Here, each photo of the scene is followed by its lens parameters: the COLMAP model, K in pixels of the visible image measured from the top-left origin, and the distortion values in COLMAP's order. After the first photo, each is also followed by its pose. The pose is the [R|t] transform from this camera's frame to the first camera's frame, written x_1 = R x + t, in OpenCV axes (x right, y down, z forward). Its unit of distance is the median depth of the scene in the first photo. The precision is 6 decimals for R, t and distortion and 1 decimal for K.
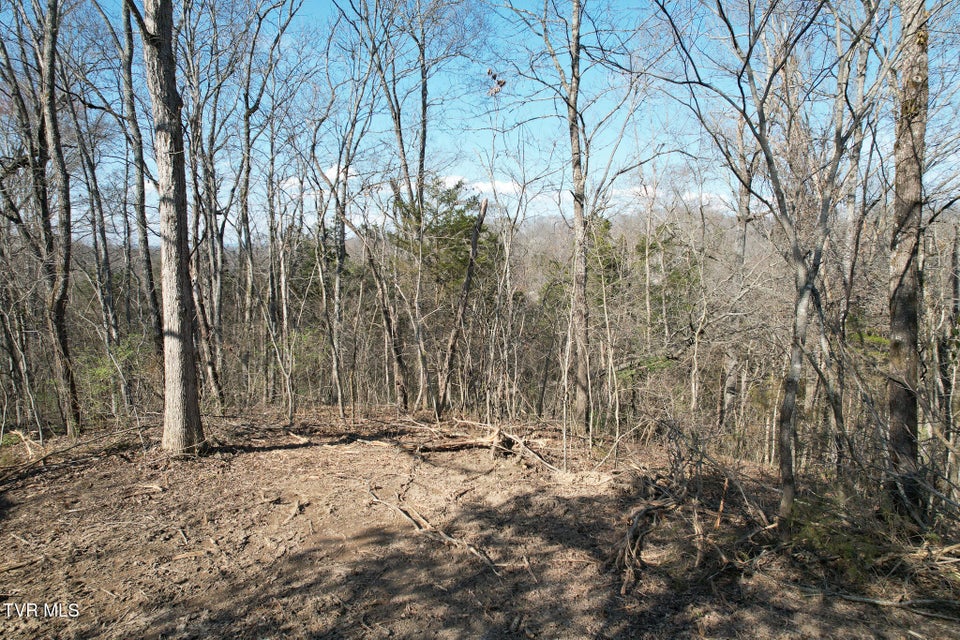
lens RADIAL K [[620.9, 0, 479.2], [0, 620.9, 321.5], [0, 0, 1]] dist [-0.007864, -0.000879]
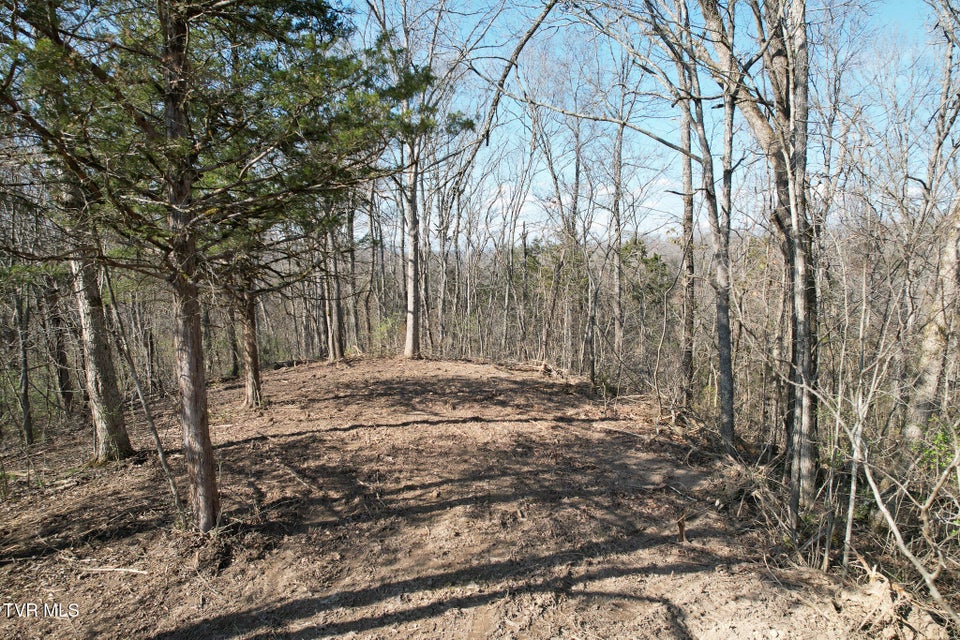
lens RADIAL K [[620.9, 0, 480.3], [0, 620.9, 317.7], [0, 0, 1]] dist [-0.007864, -0.000879]
pose [[0.934434, 0.052810, -0.352199, 0.623913], [-0.058697, 0.998257, -0.006050, 0.042825], [0.351265, 0.026327, 0.935906, -1.191464]]
